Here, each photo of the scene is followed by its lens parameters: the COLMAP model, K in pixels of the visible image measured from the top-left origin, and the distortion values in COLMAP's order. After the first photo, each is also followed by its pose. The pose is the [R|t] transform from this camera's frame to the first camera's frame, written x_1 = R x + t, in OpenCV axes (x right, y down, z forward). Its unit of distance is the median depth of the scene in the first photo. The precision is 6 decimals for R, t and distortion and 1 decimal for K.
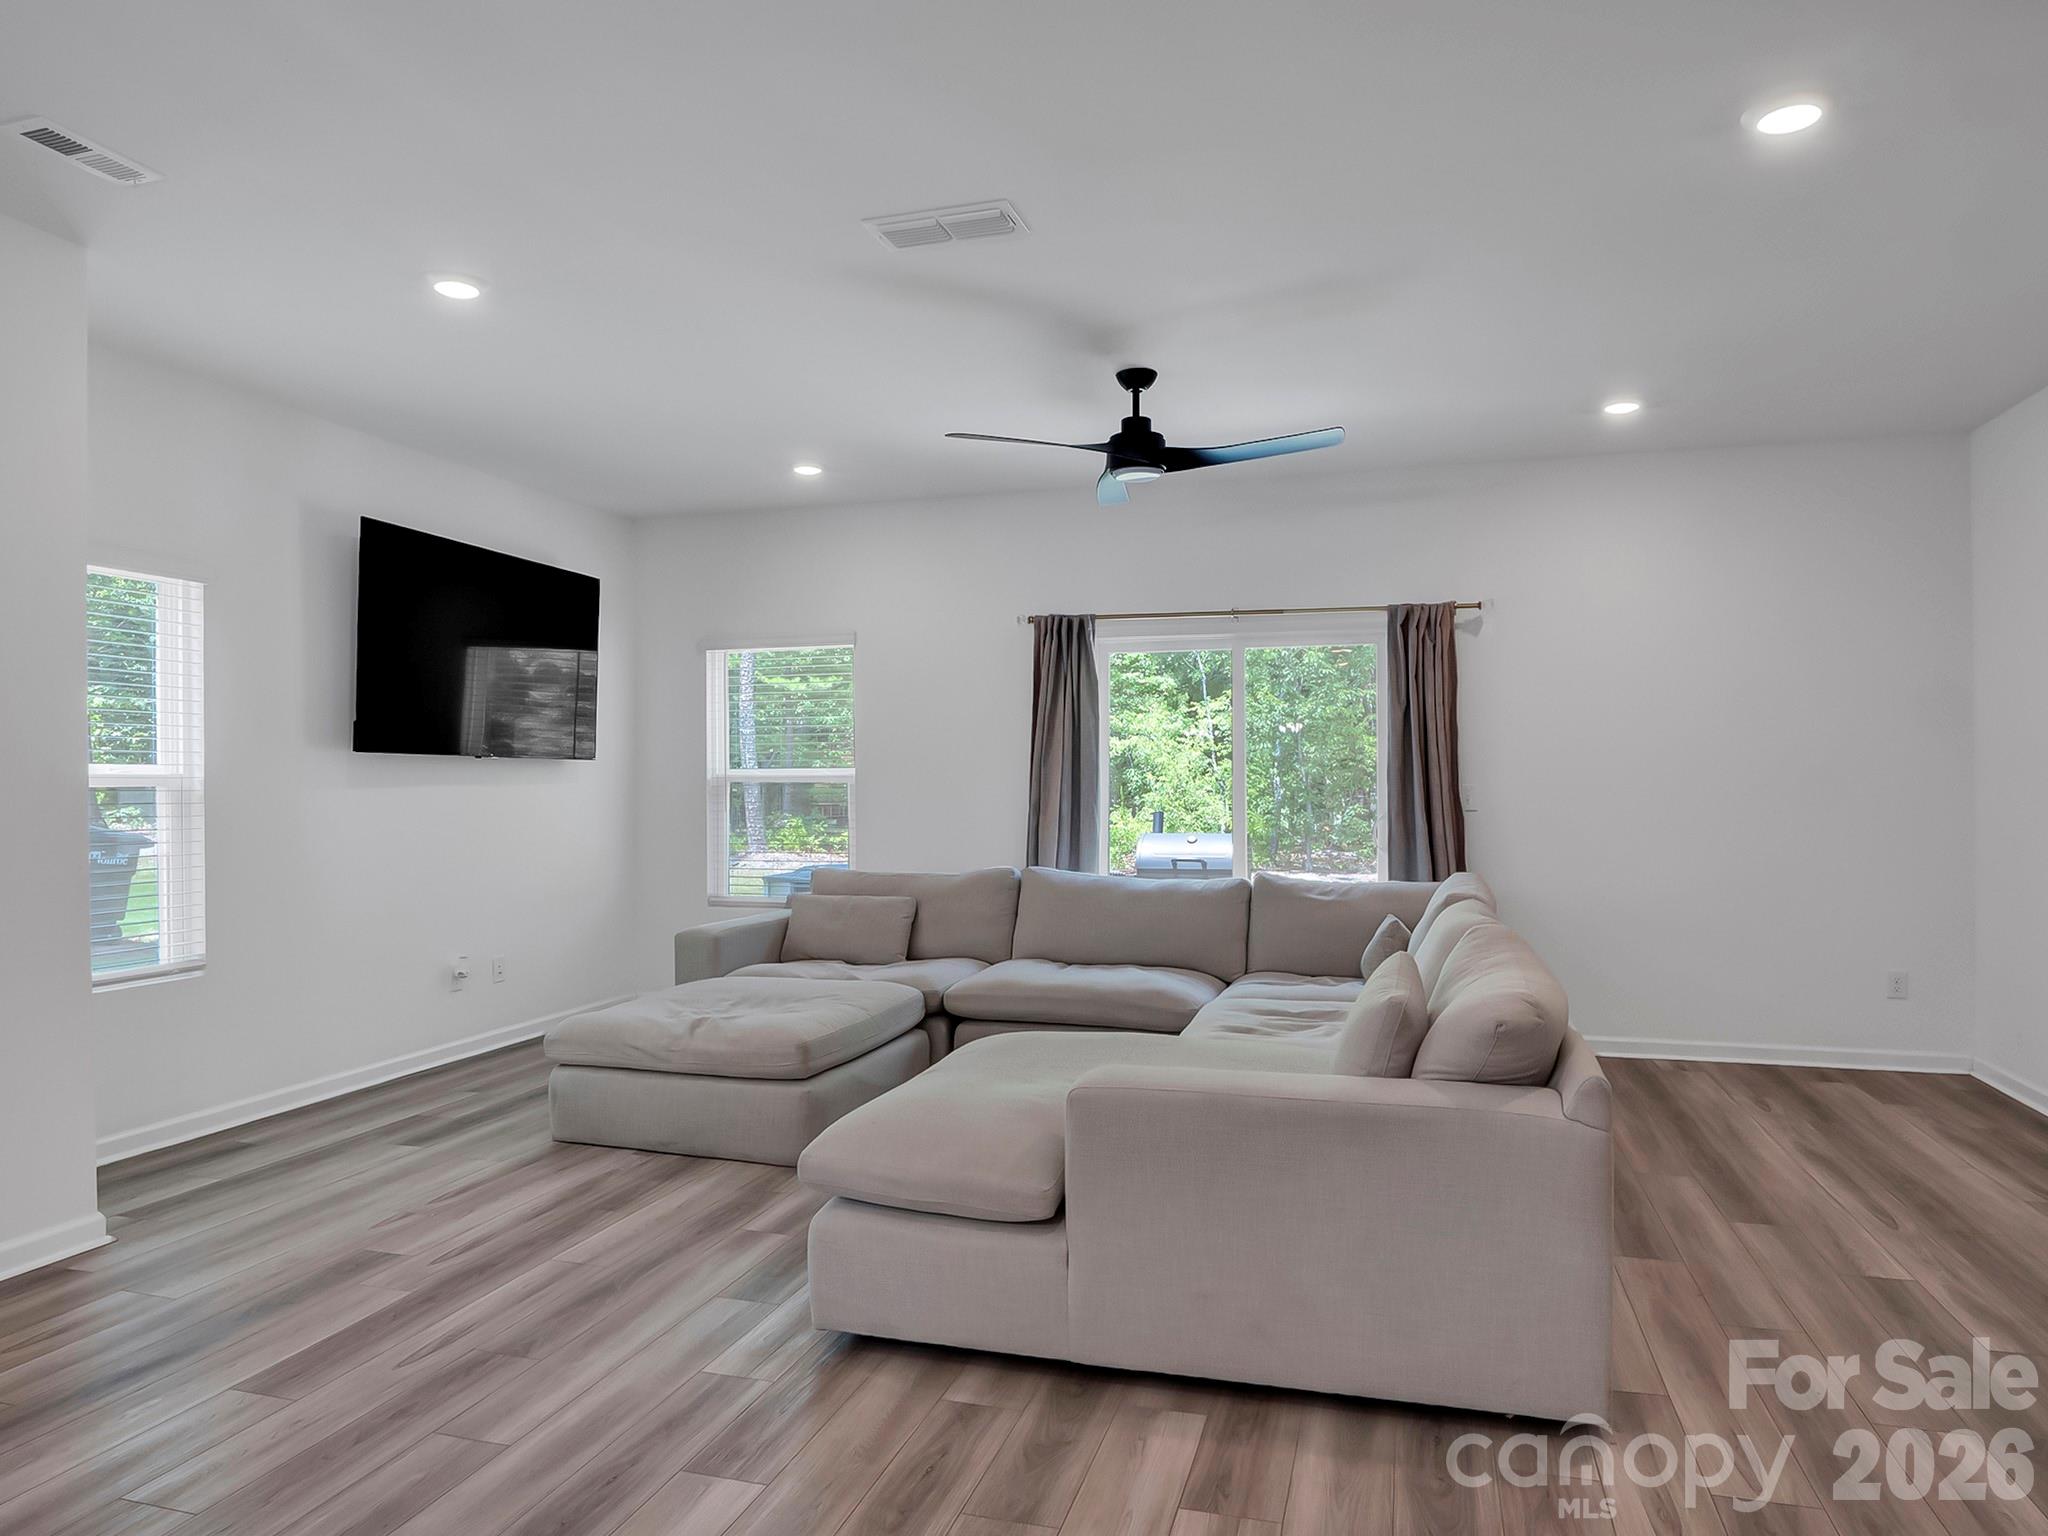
lens RADIAL K [[1353.3, 0, 1002.0], [0, 1353.3, 773.4], [0, 0, 1]] dist [0.001730, 0.001241]
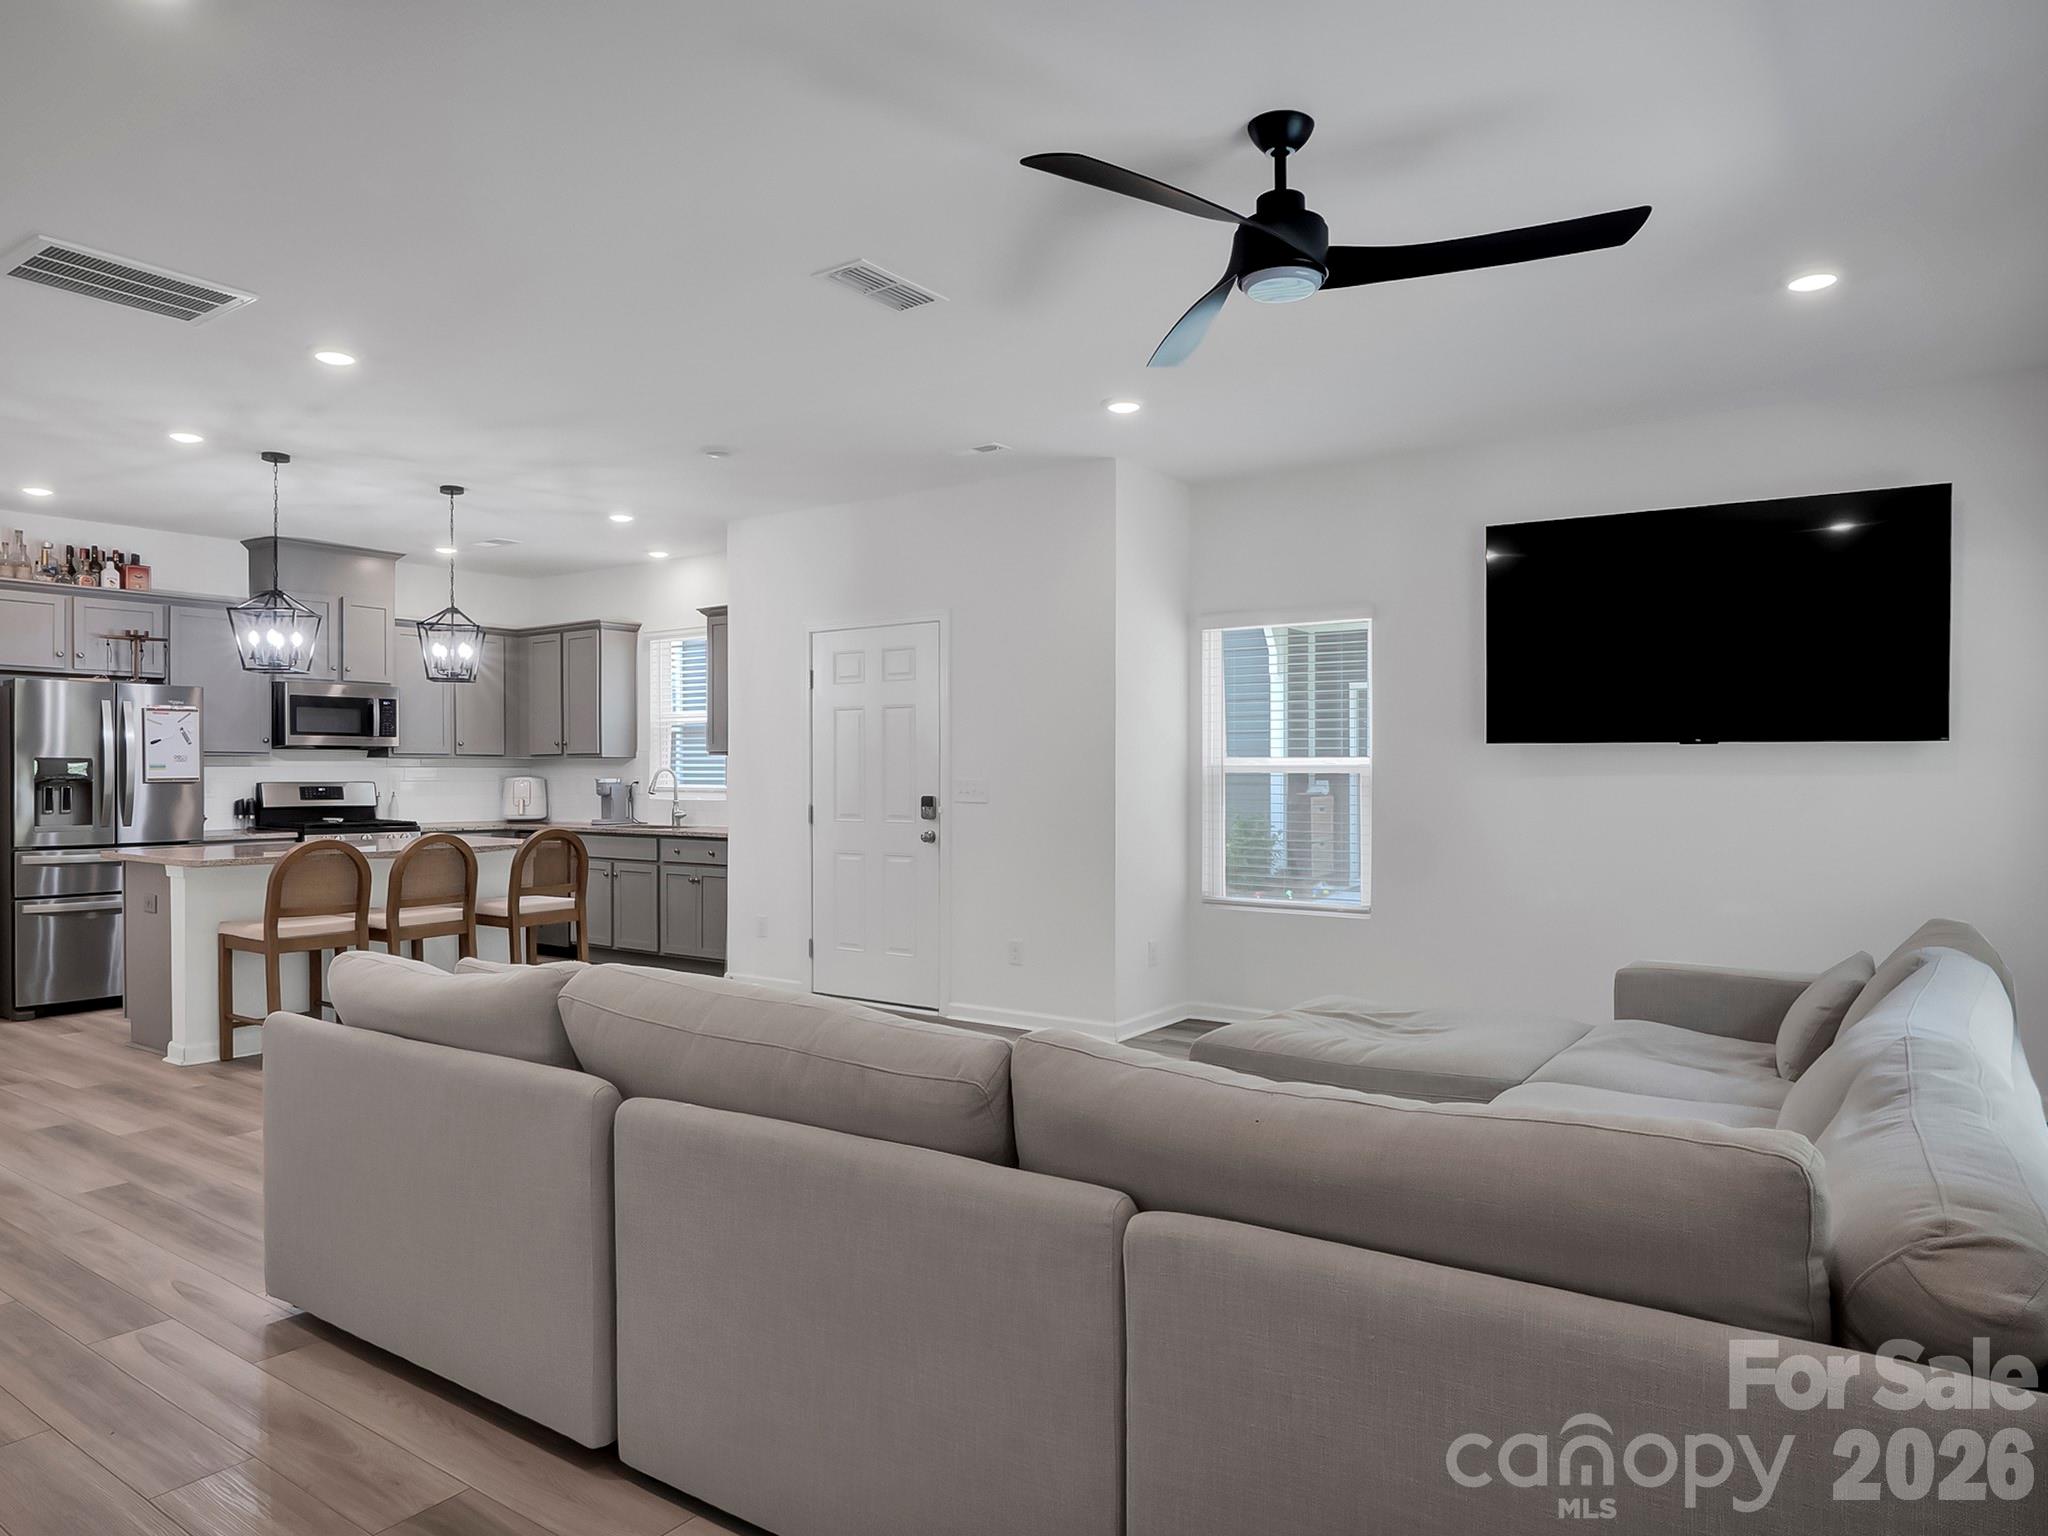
lens RADIAL K [[1301.8, 0, 1012.7], [0, 1301.8, 768.6], [0, 0, 1]] dist [-0.029734, 0.012336]
pose [[-0.317322, 0.002796, -0.948314, 0.570088], [0.007137, 0.999974, 0.000560, 0.001248], [0.948291, -0.006590, -0.317334, 0.870690]]
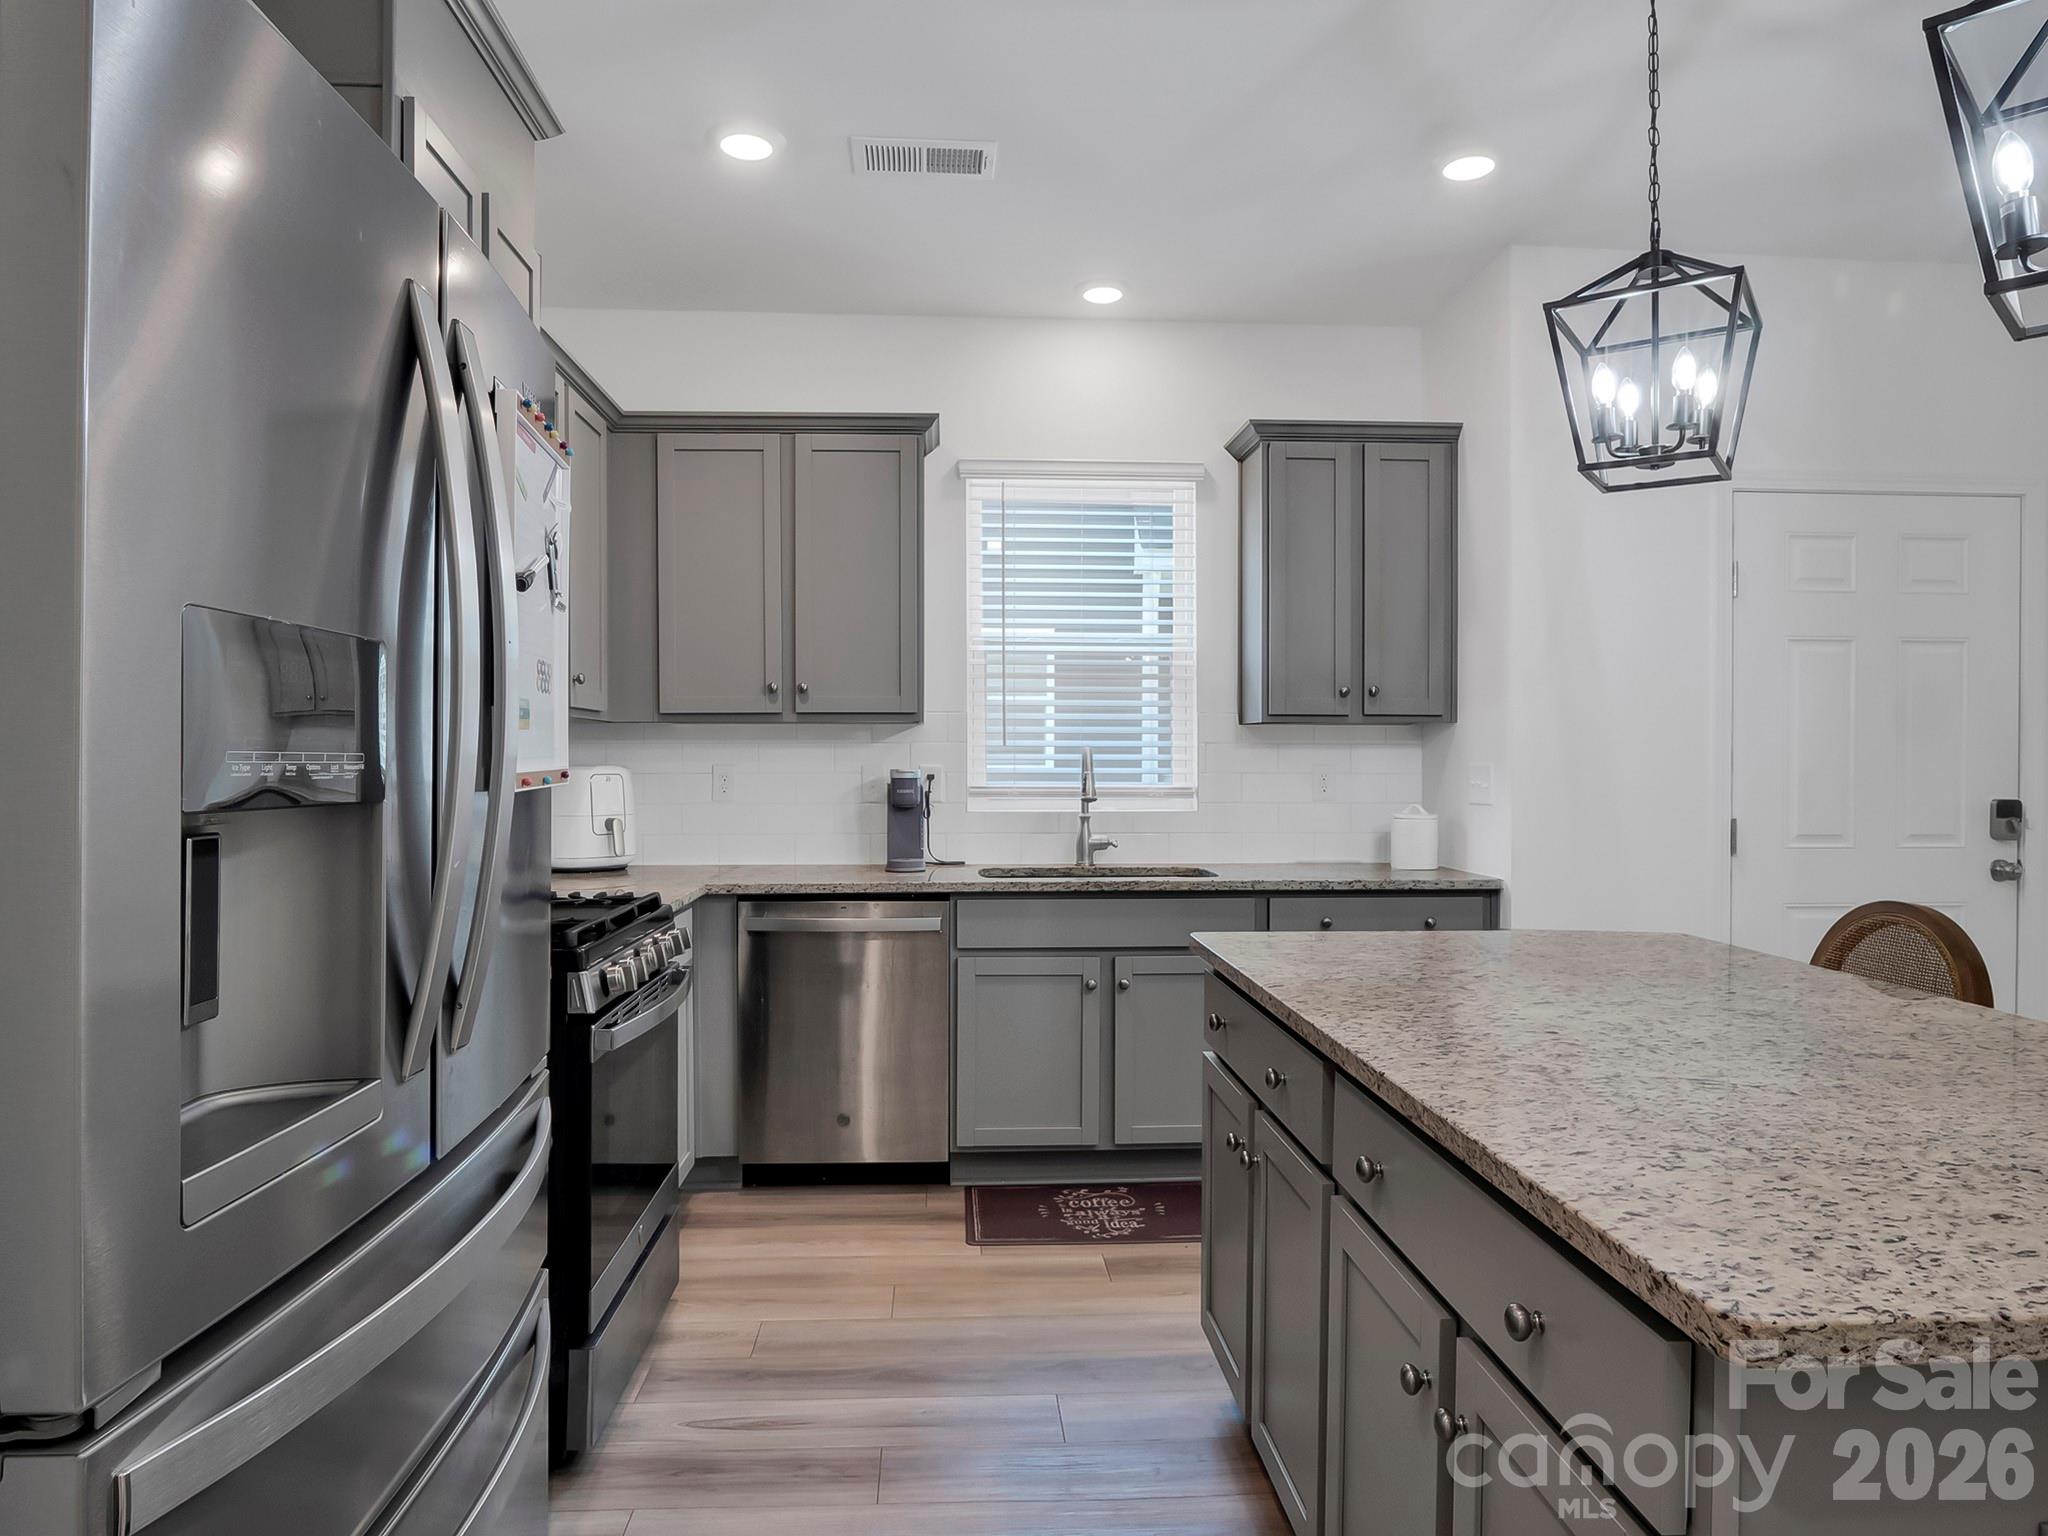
lens RADIAL K [[1301.8, 0, 1012.7], [0, 1301.8, 768.6], [0, 0, 1]] dist [-0.029734, 0.012336]
pose [[0.352953, 0.014593, -0.935527, -0.046054], [-0.000155, 0.999879, 0.015539, 0.000197], [0.935641, -0.005340, 0.352913, -0.224799]]
